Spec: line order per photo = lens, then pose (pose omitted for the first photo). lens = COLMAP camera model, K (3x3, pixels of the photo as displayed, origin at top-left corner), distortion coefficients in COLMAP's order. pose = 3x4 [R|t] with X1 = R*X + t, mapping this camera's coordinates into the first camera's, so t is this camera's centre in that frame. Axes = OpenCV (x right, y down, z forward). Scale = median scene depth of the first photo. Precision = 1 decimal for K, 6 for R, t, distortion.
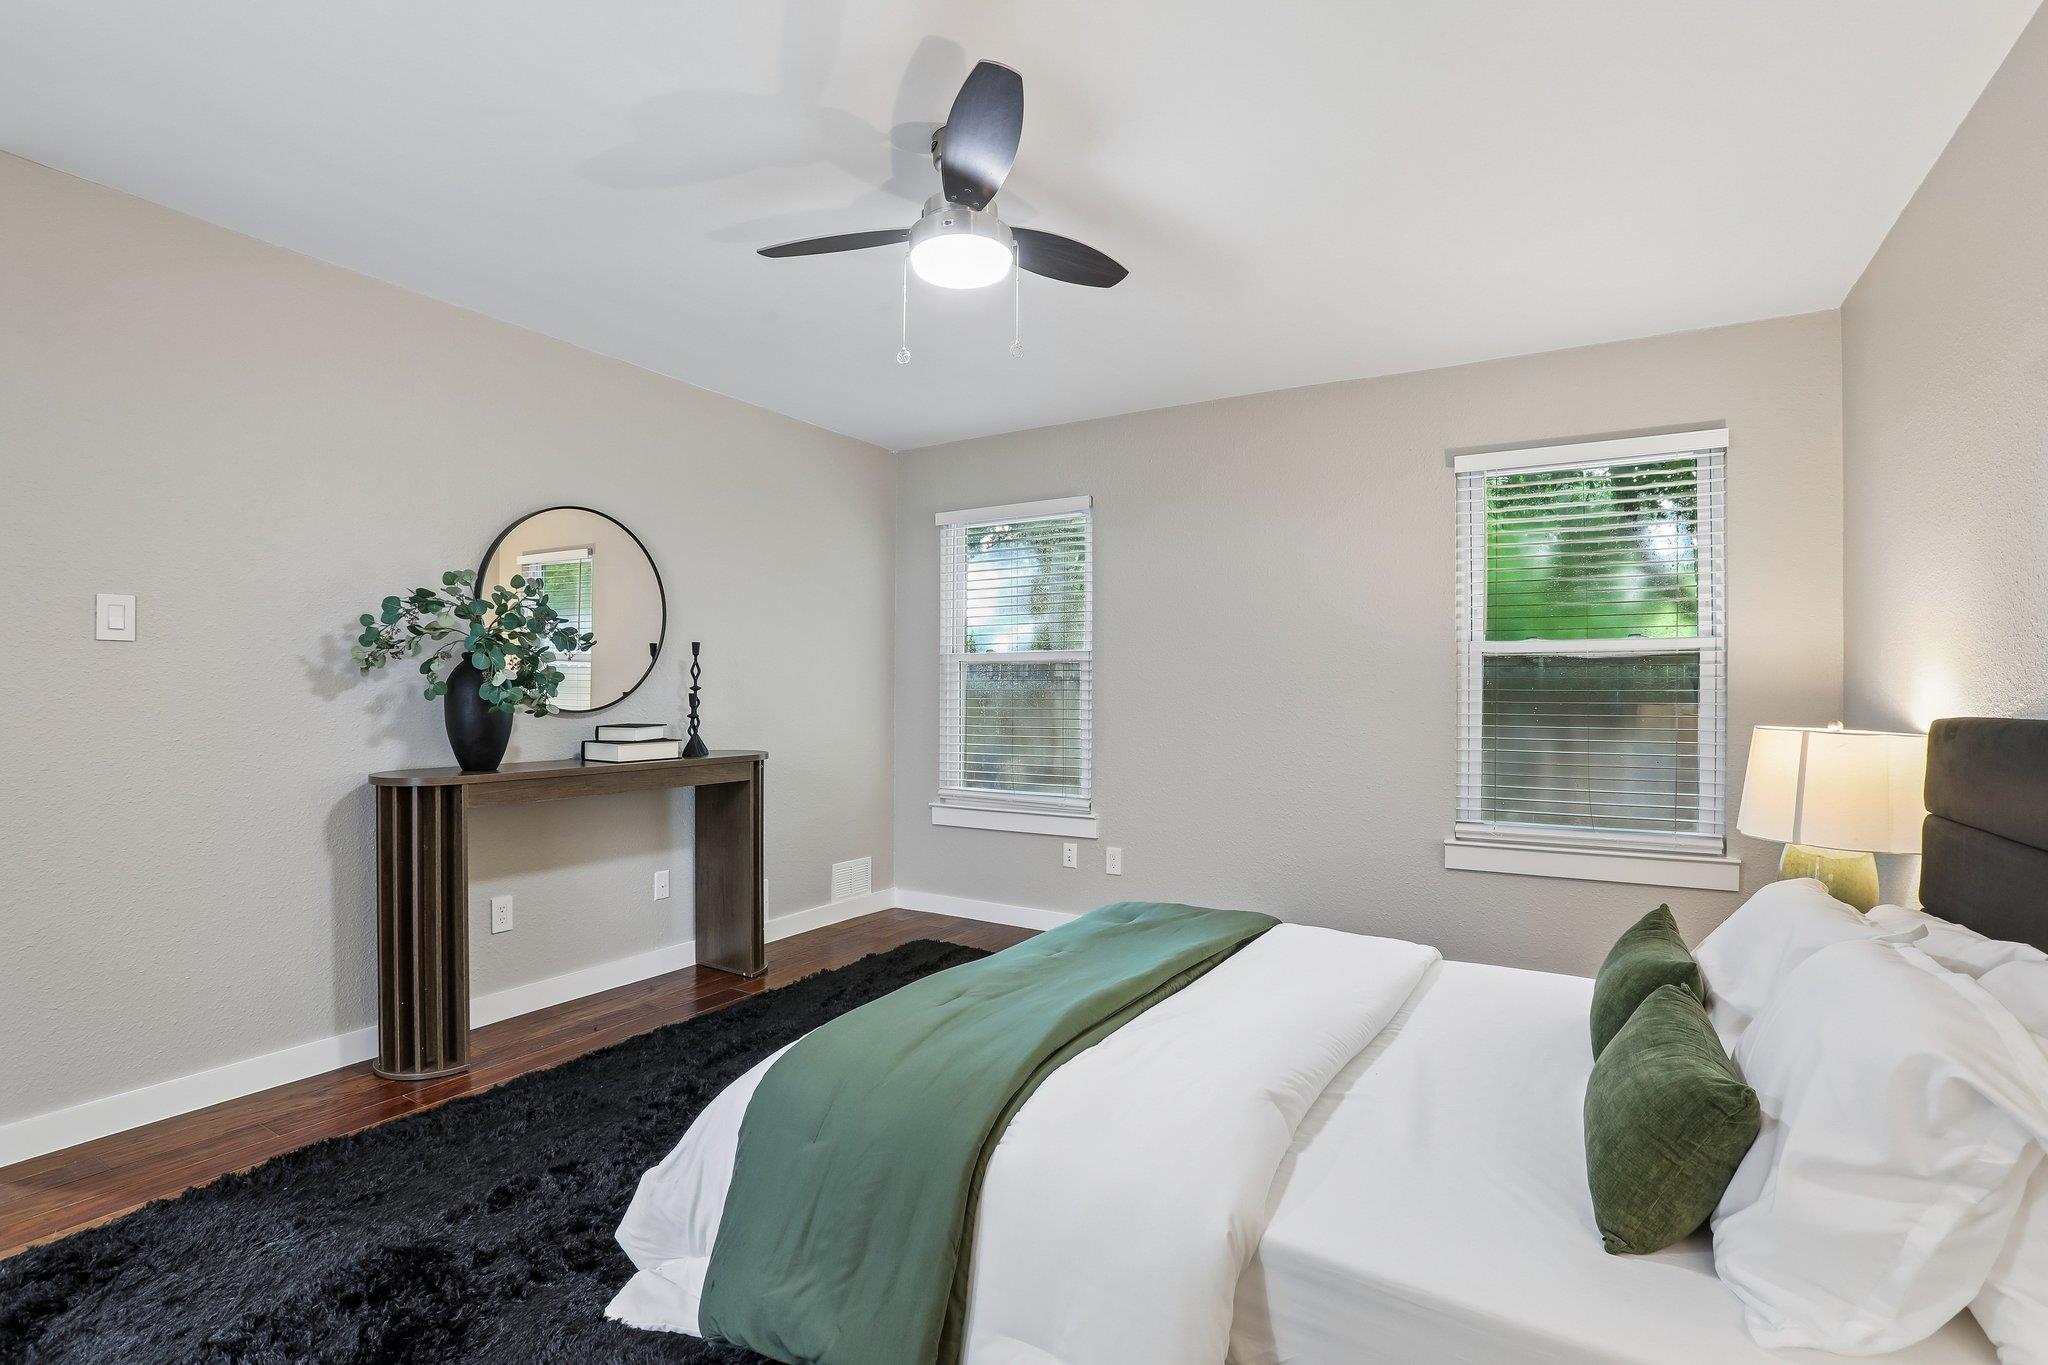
lens RADIAL K [[927.4, 0, 1024.0], [0, 927.4, 682.5], [0, 0, 1]] dist [-0.068572, 0.024530]
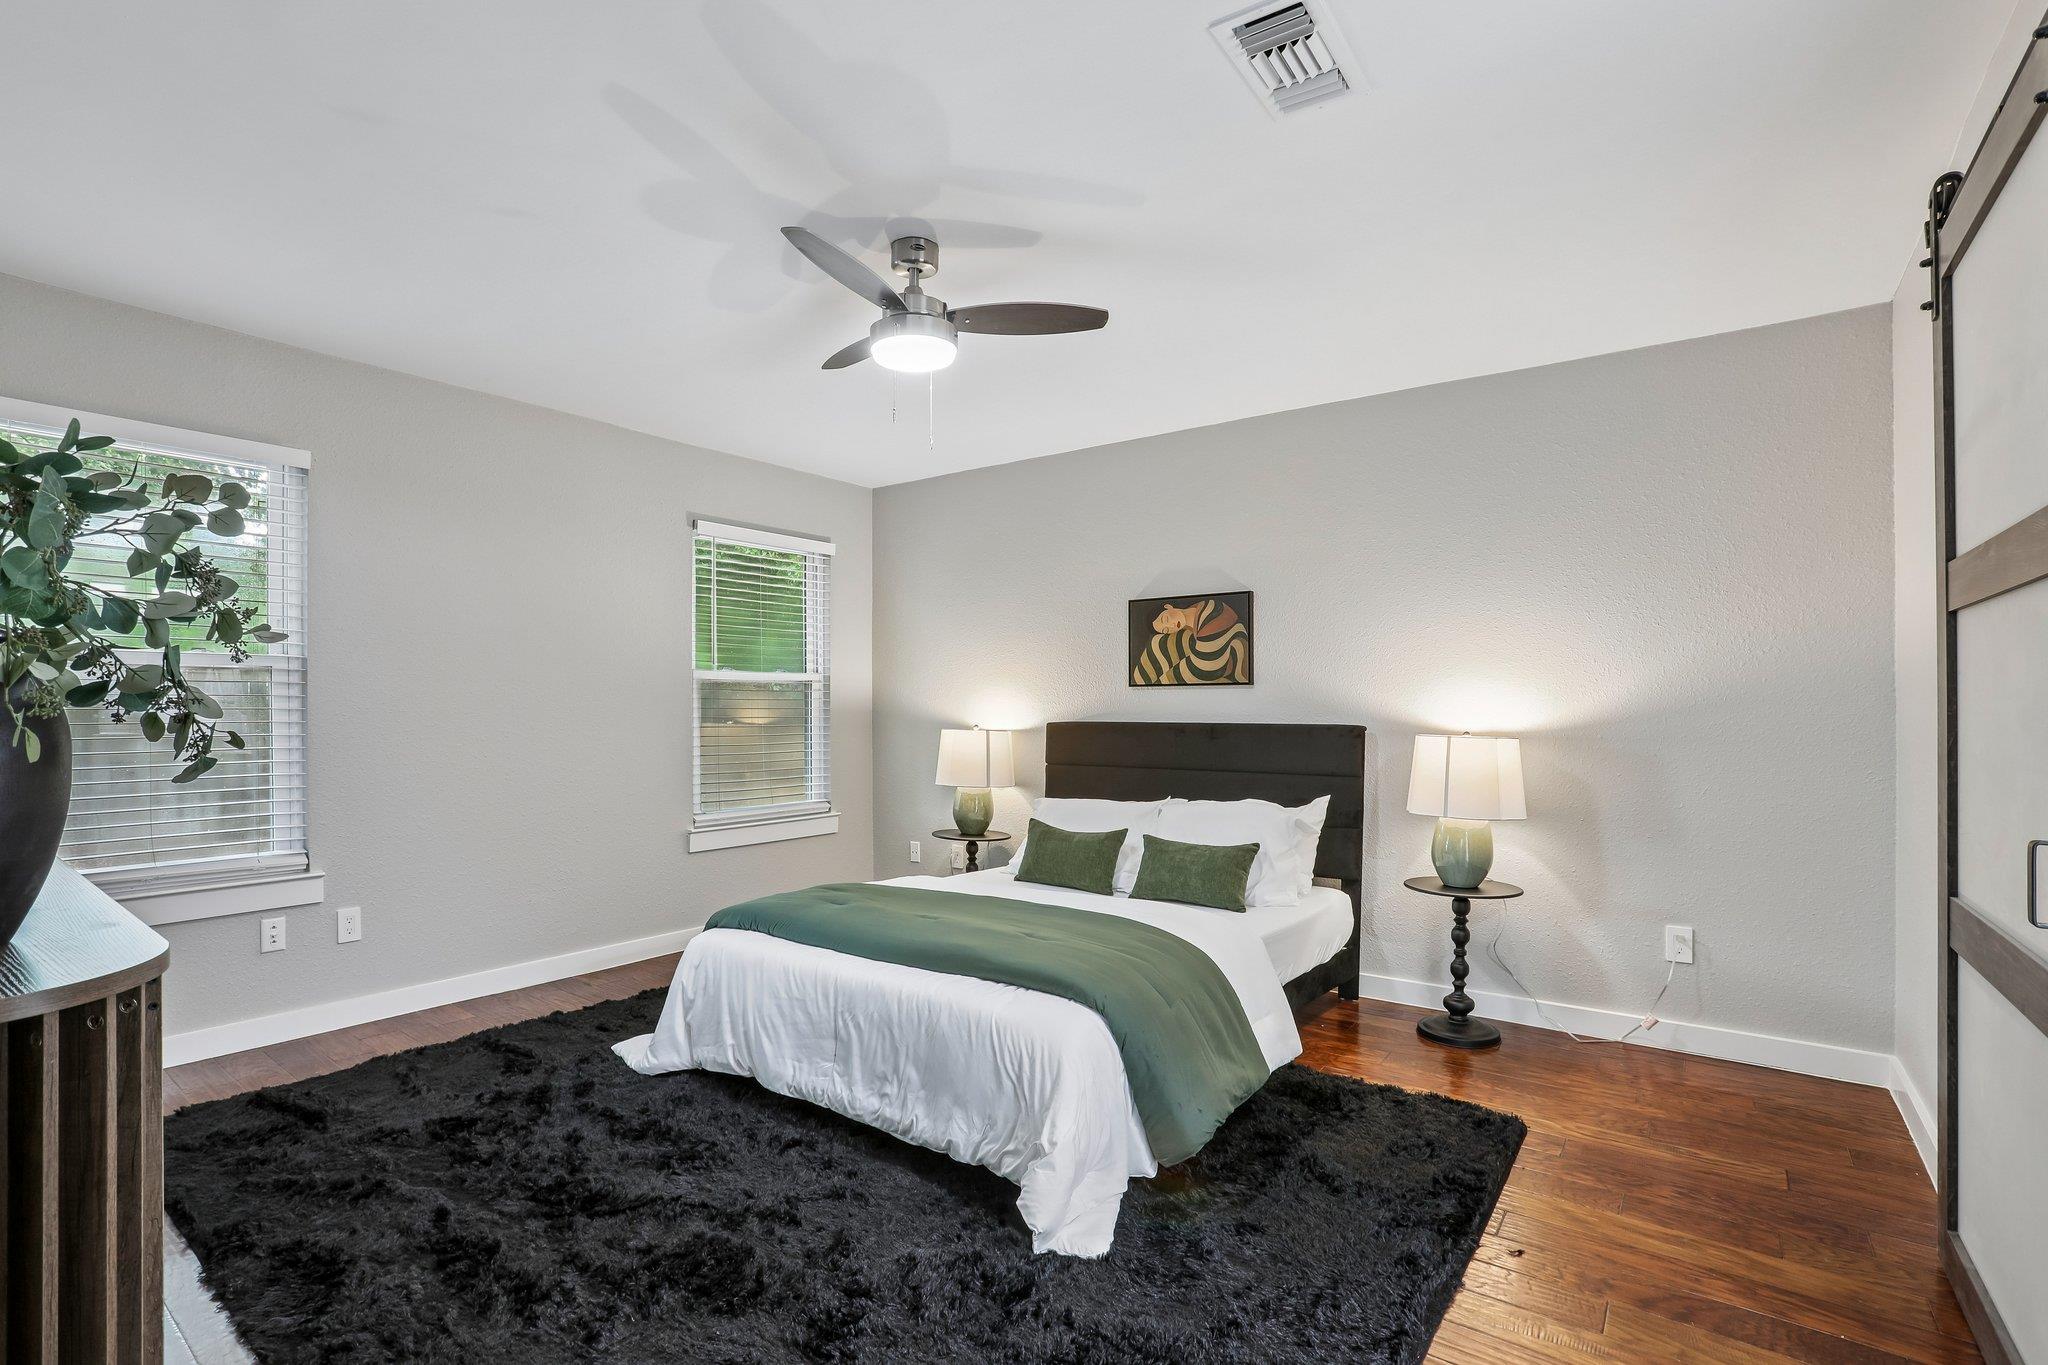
lens RADIAL K [[927.4, 0, 1024.0], [0, 927.4, 682.5], [0, 0, 1]] dist [-0.068572, 0.024530]
pose [[0.112682, 0.026871, 0.993268, -0.603345], [-0.006912, 0.999631, -0.026259, 0.003749], [-0.993607, -0.003907, 0.112826, 0.349388]]
